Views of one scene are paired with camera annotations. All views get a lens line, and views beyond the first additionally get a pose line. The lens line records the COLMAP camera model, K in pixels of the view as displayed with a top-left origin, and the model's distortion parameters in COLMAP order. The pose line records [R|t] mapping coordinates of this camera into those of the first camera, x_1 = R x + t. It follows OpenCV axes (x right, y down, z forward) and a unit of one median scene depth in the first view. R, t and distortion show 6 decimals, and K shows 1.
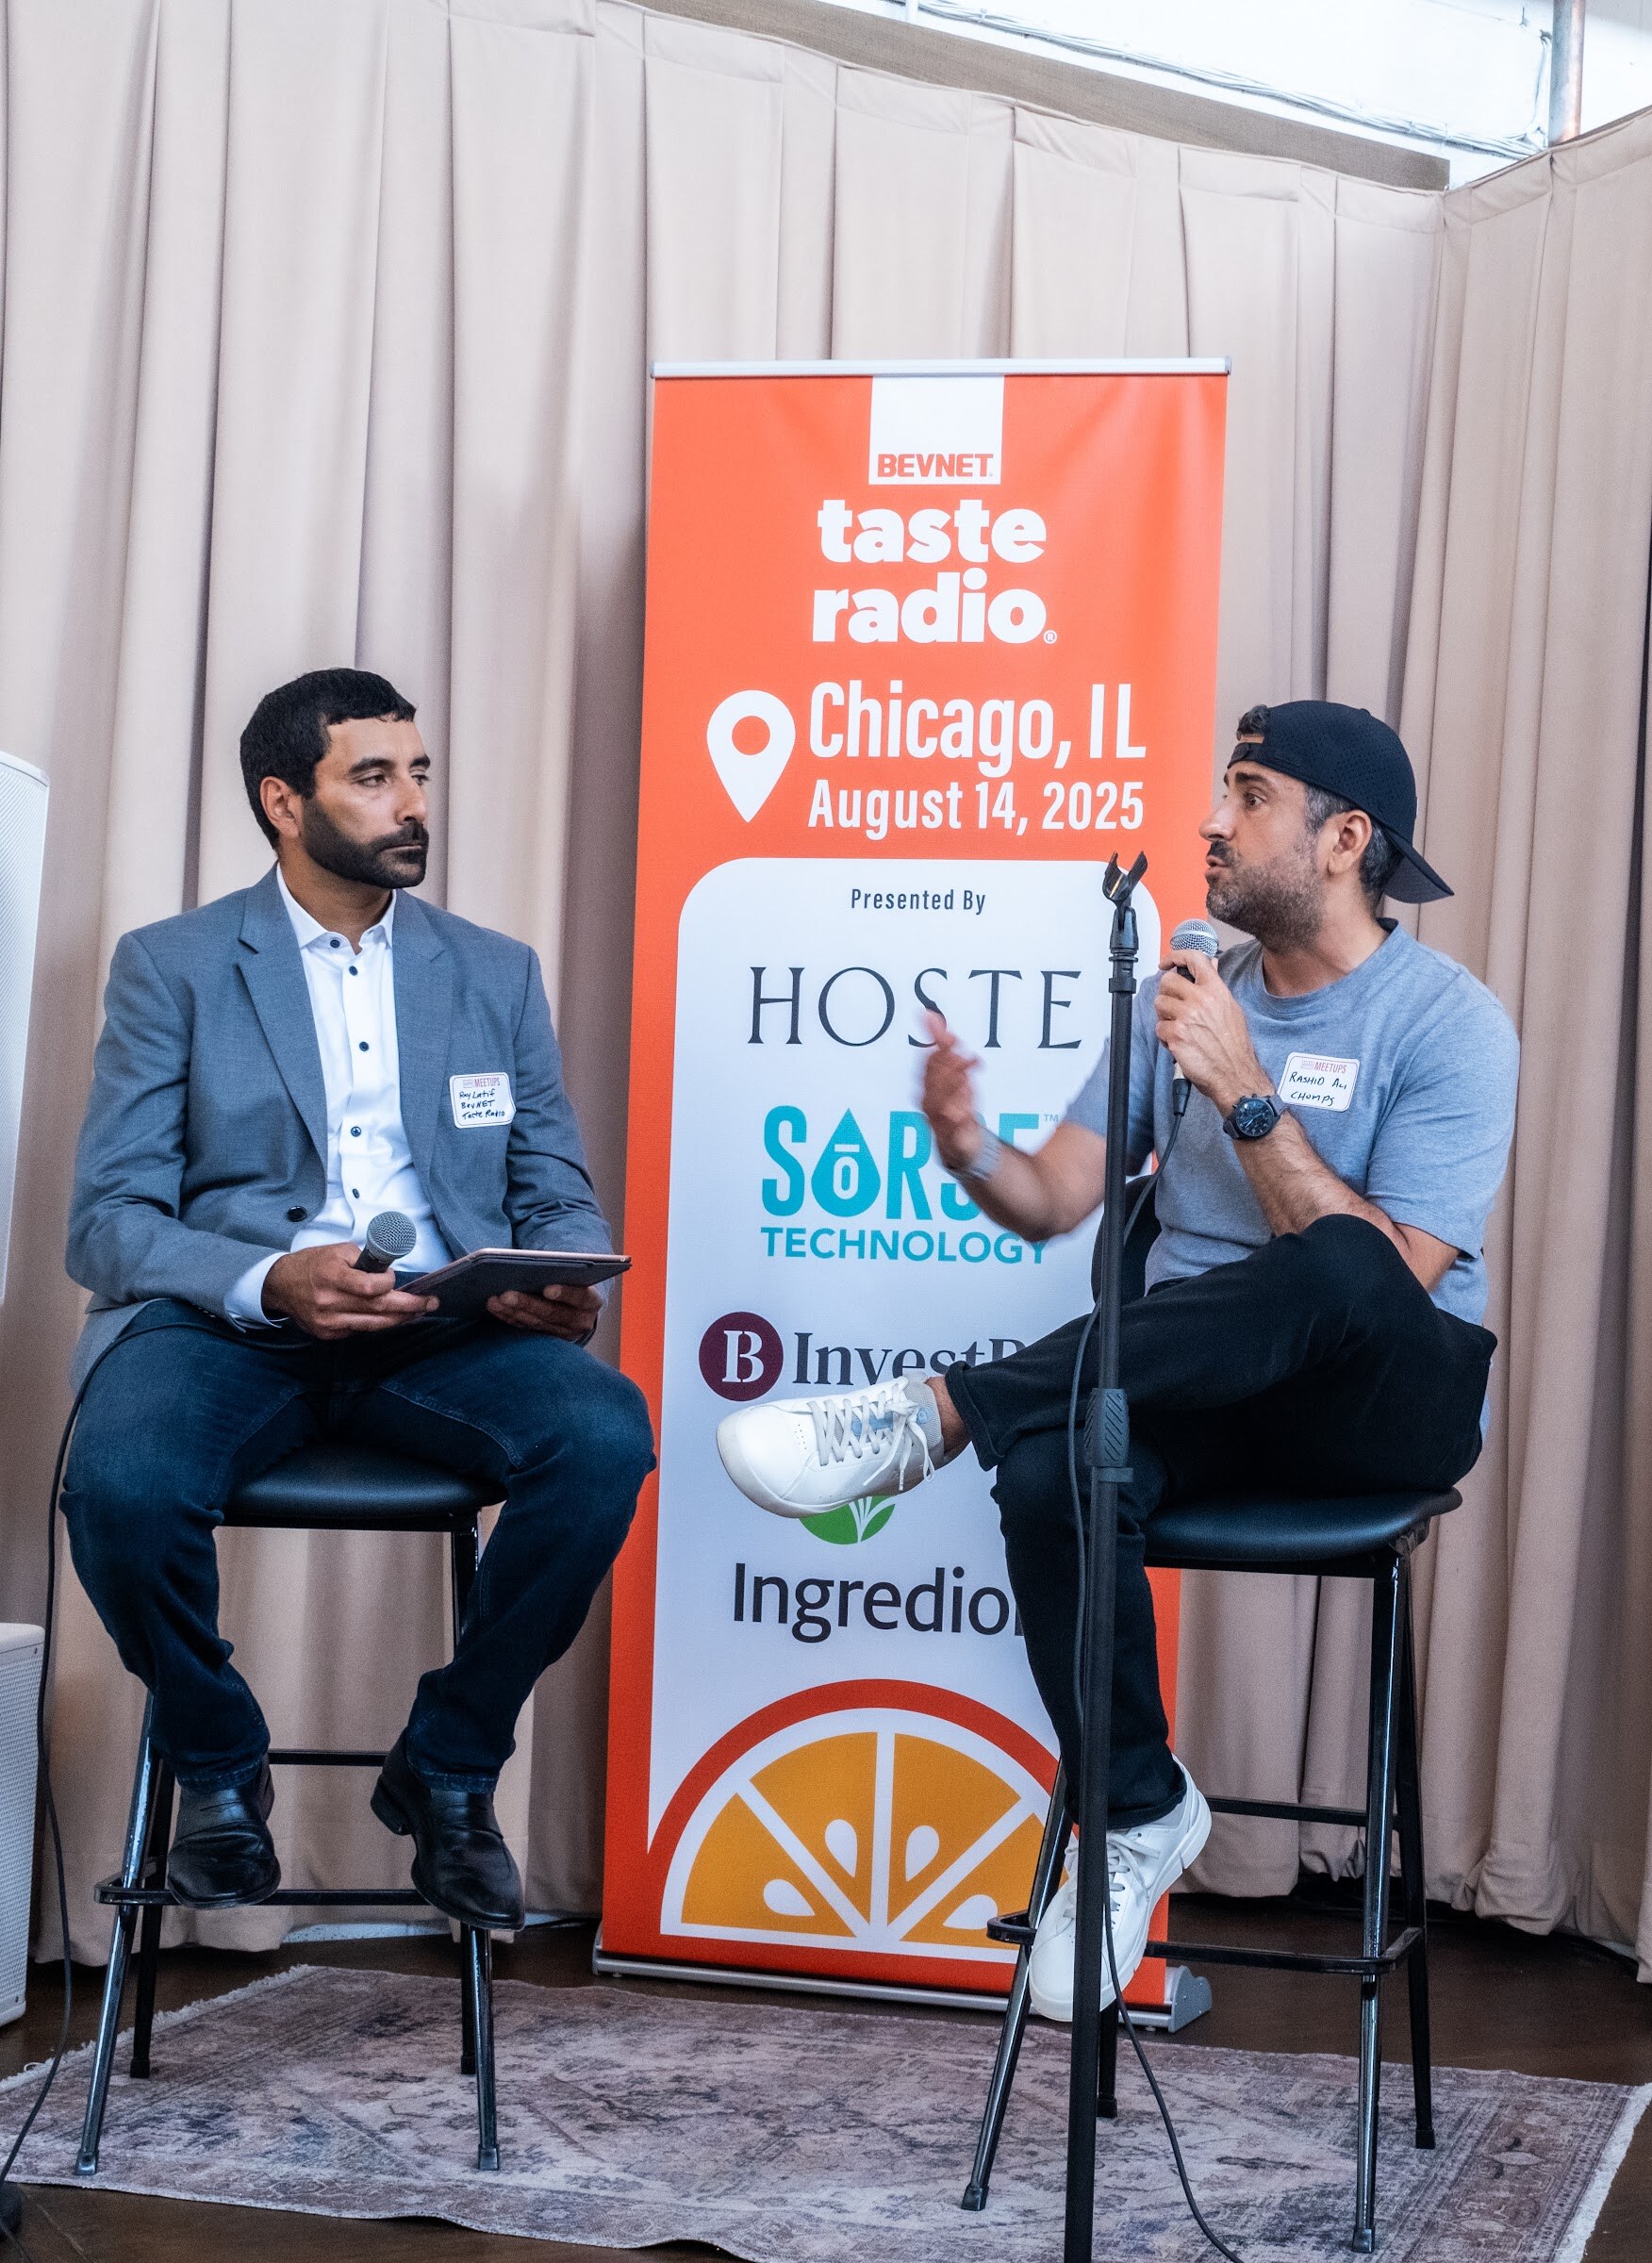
lens RADIAL K [[3485.1, 0, 1212.8], [0, 3485.1, 1147.3], [0, 0, 1]] dist [-0.039265, 0.085537]
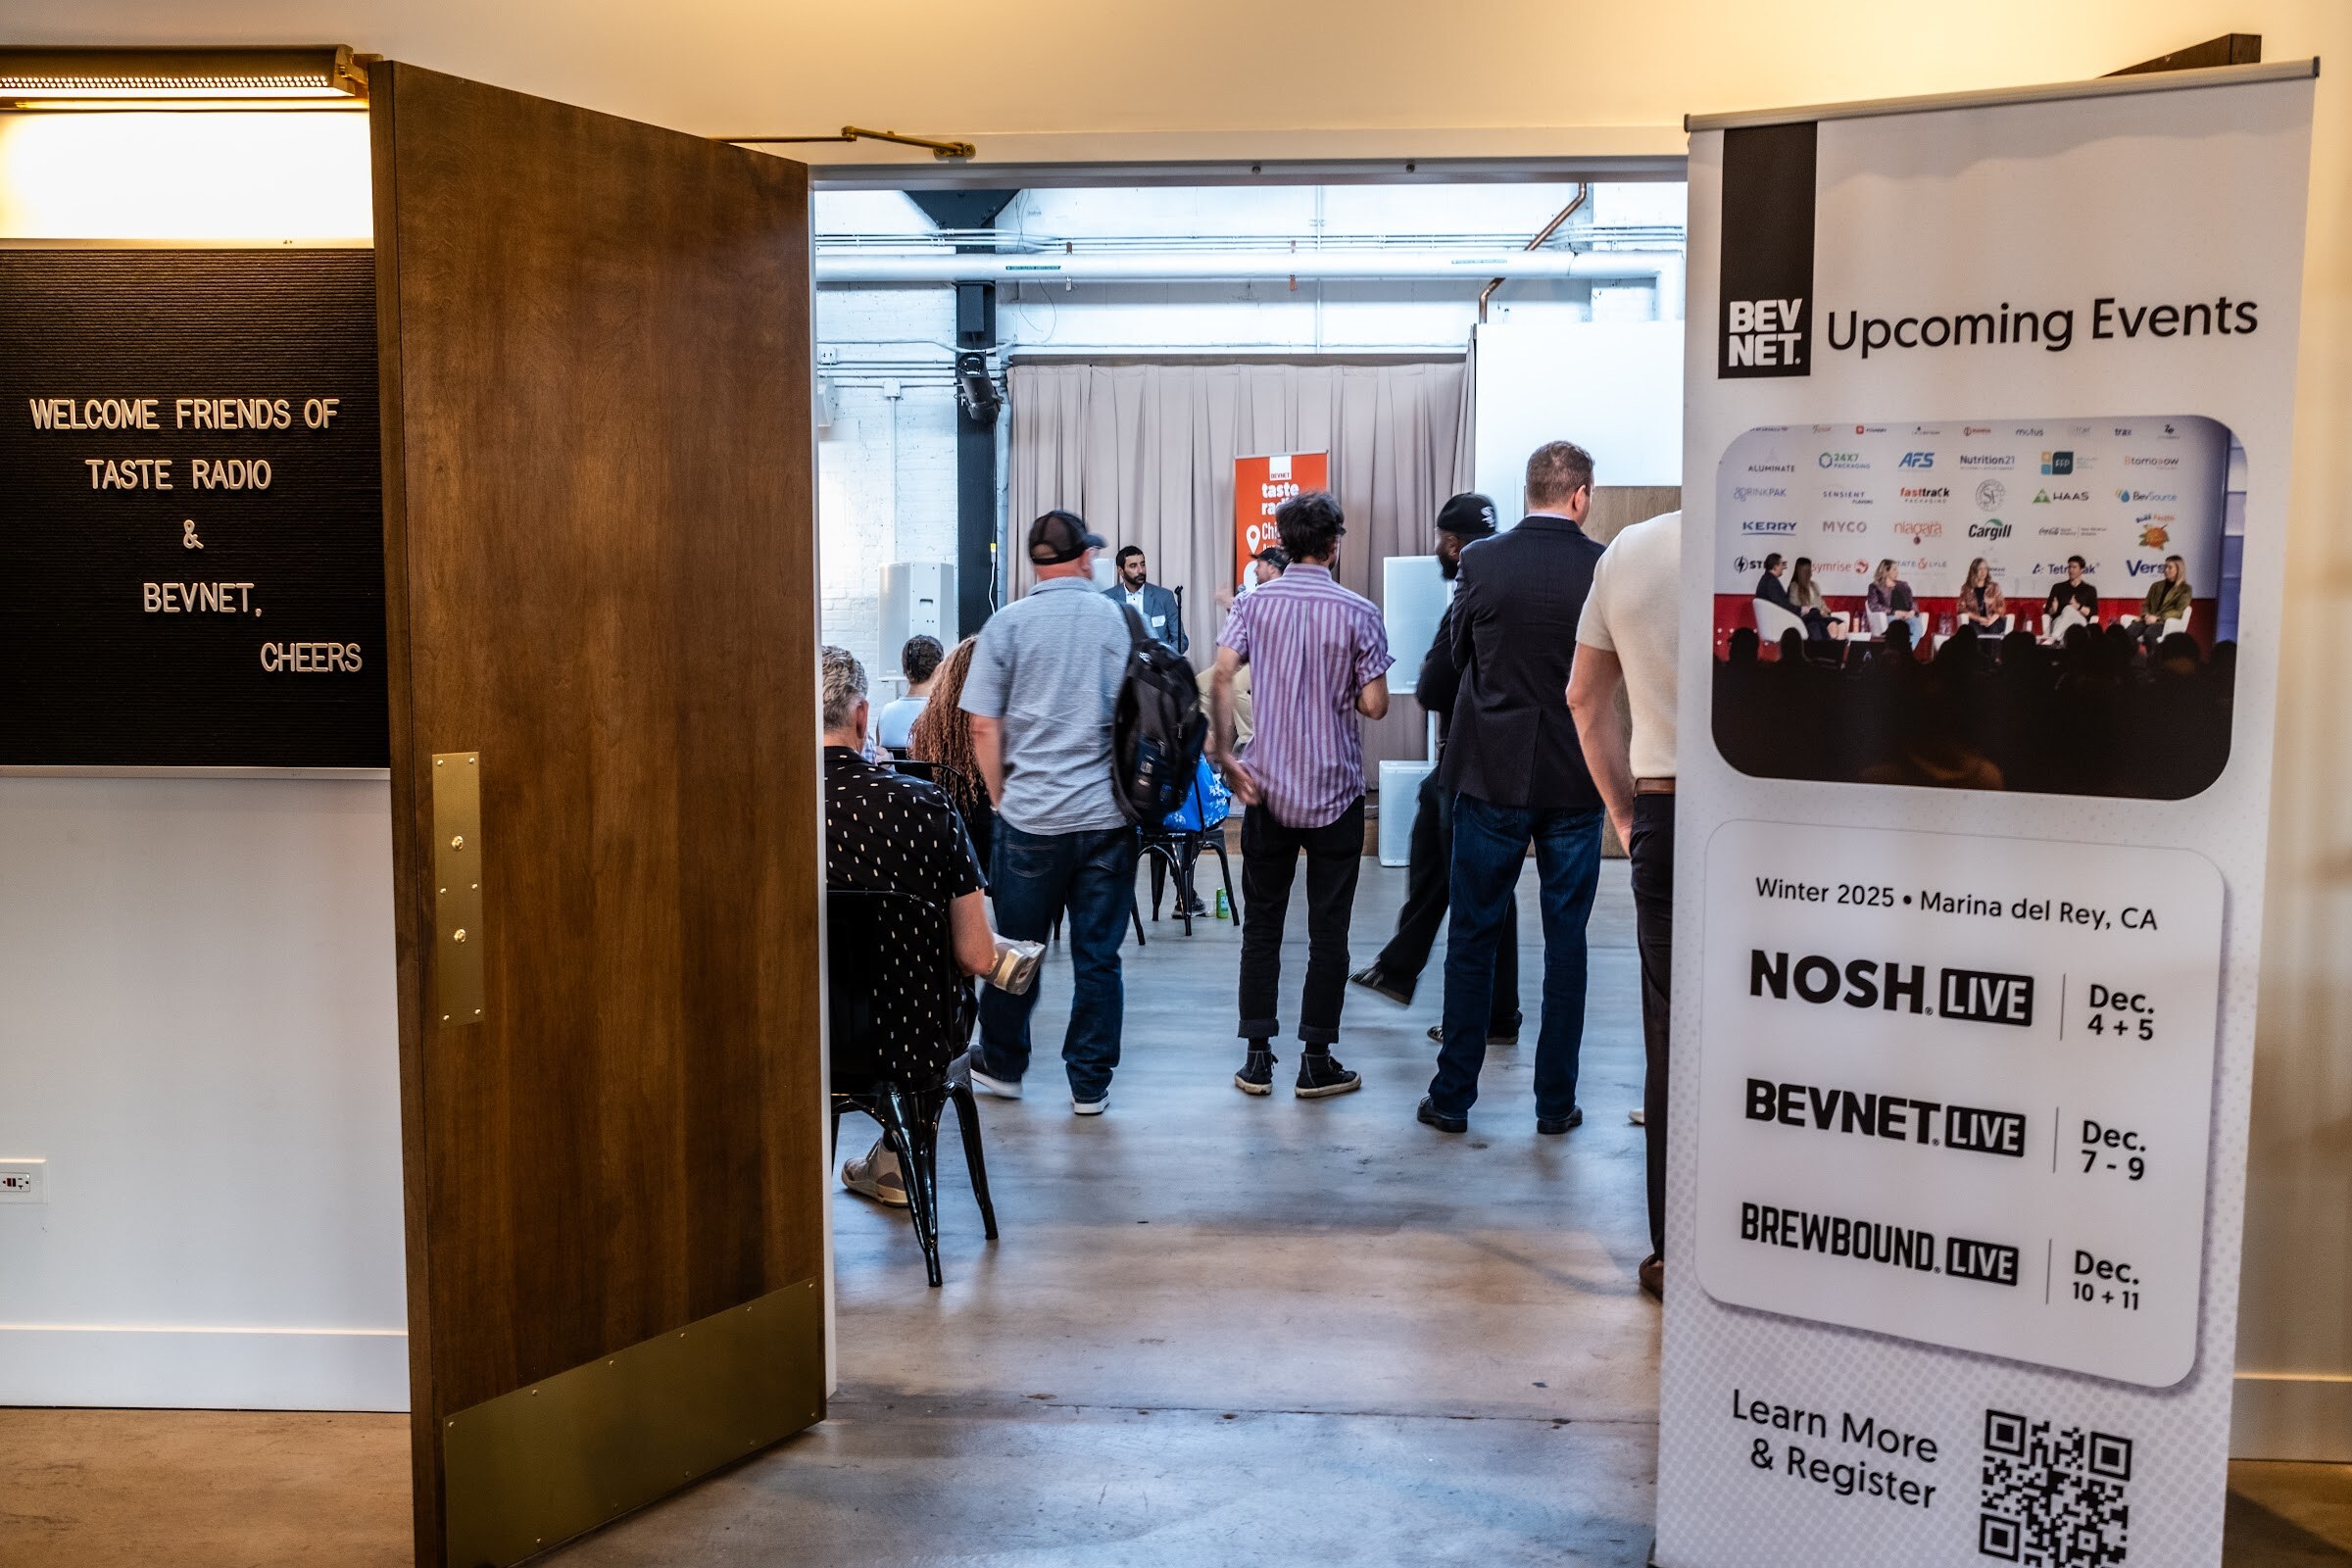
lens RADIAL K [[2532.4, 0, 1176.0], [0, 2532.4, 784.0], [0, 0, 1]] dist [-0.059257, 0.202782]
pose [[0.801820, 0.006313, -0.597532, 1.869344], [0.058466, 0.994318, 0.088961, -0.094996], [0.594698, -0.106266, 0.796895, -1.869994]]
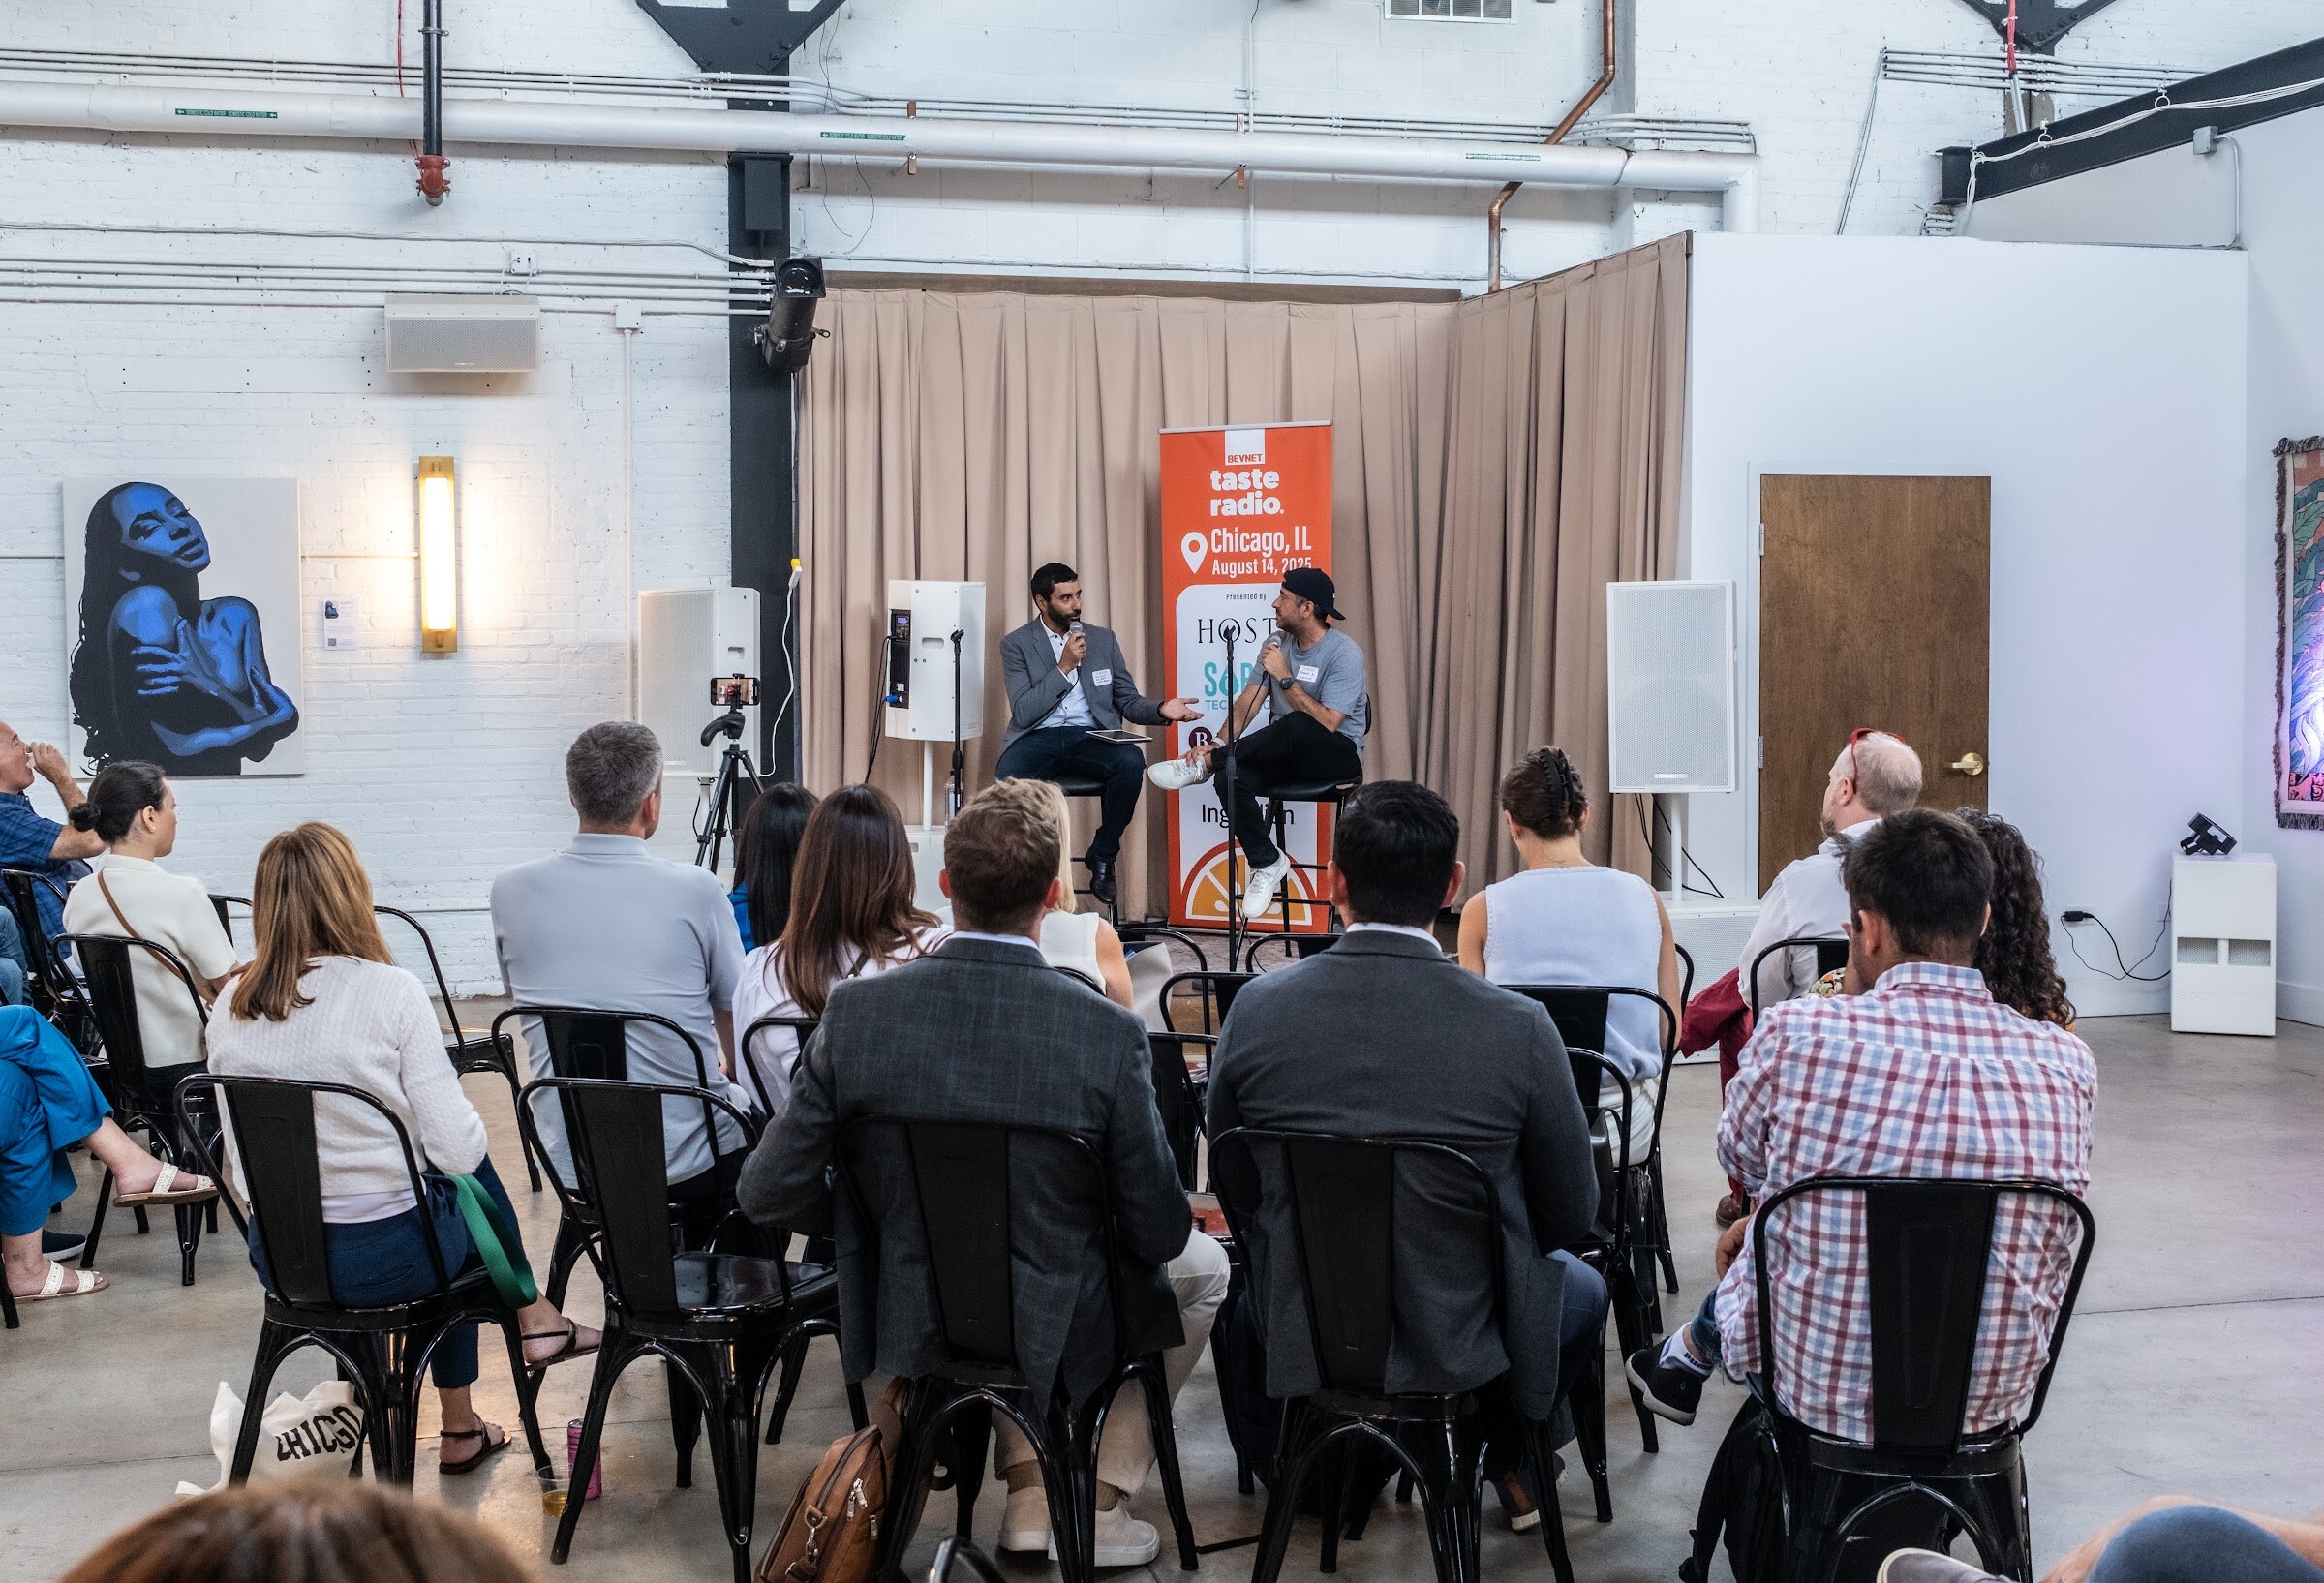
lens RADIAL K [[2689.6, 0, 1094.2], [0, 2689.6, 697.3], [0, 0, 1]] dist [-0.026886, 0.030361]
pose [[0.953036, -0.037398, -0.300539, 0.521511], [0.058731, 0.996330, 0.062262, -0.140875], [0.297107, -0.076989, 0.951735, -1.399434]]
